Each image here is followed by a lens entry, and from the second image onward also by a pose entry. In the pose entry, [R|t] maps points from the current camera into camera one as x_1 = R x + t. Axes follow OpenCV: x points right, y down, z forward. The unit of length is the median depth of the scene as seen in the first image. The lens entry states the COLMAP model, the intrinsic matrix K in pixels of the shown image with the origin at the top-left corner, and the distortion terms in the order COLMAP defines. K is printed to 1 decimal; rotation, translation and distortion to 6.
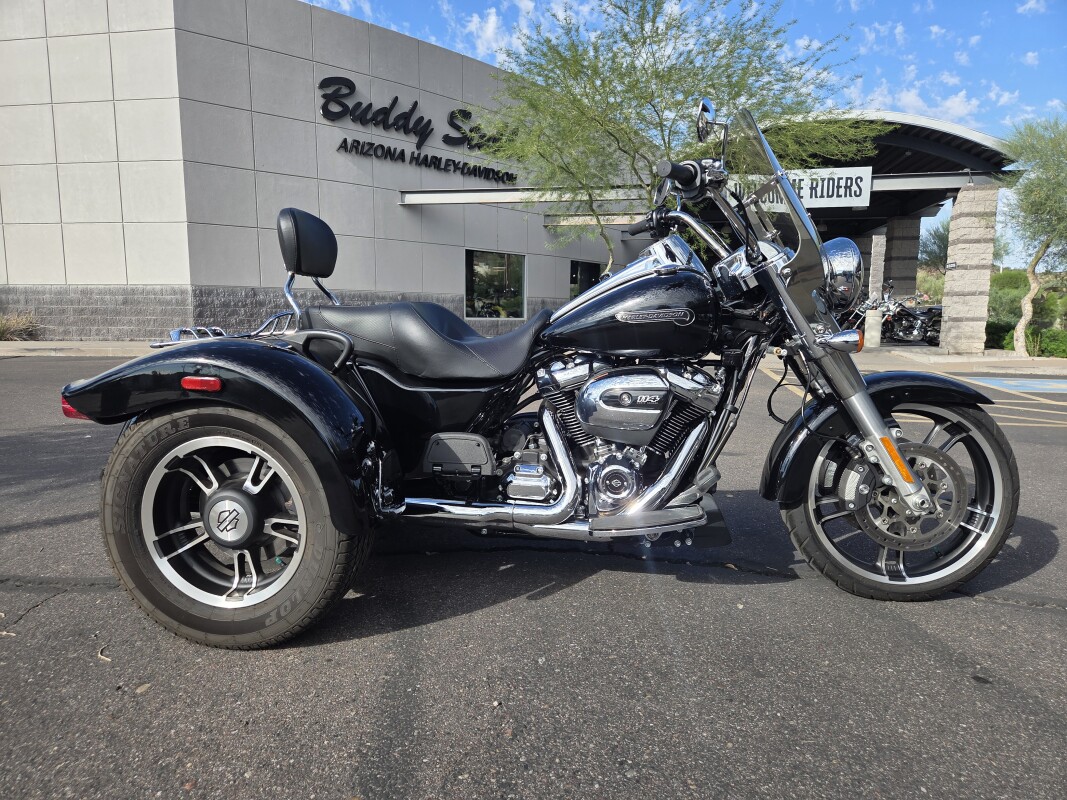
lens RADIAL K [[675.1, 0, 533.5], [0, 675.1, 400.0], [0, 0, 1]] dist [0.066333, -0.048718]
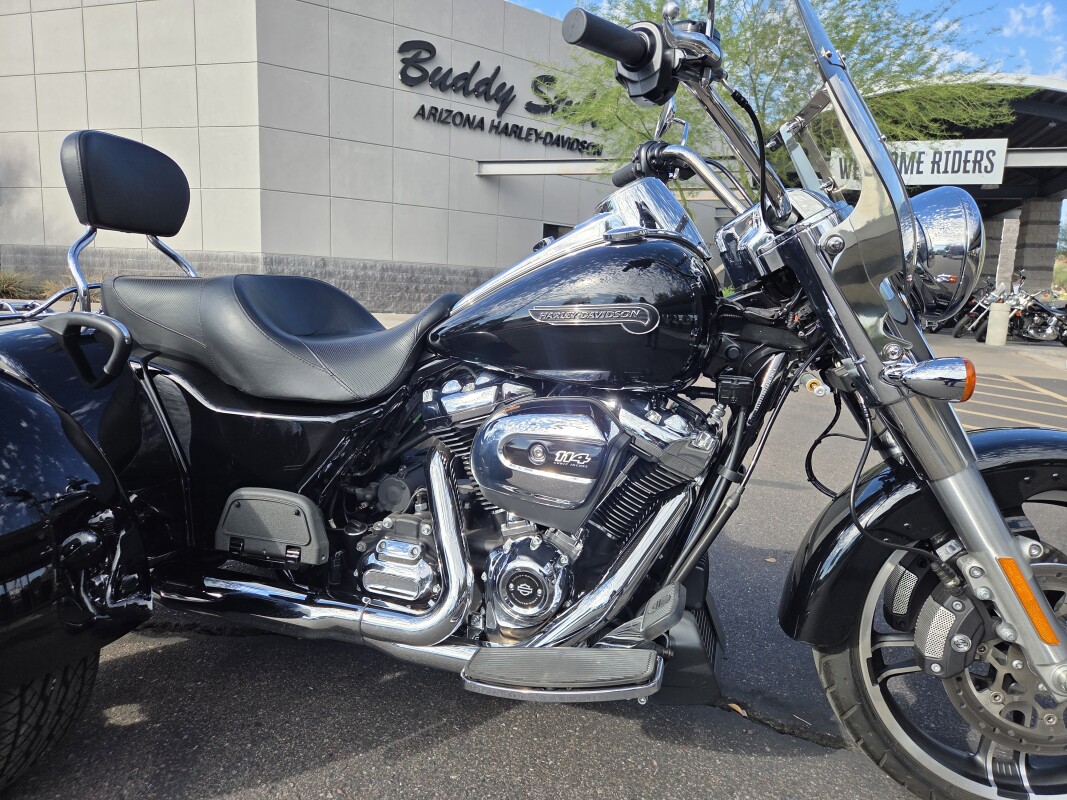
lens RADIAL K [[708.9, 0, 522.7], [0, 708.9, 395.8], [0, 0, 1]] dist [0.062259, -0.051677]
pose [[0.991793, 0.052367, -0.116637, 0.176184], [-0.050255, 0.998516, 0.020978, -0.058767], [0.117562, -0.014944, 0.992953, 0.356354]]
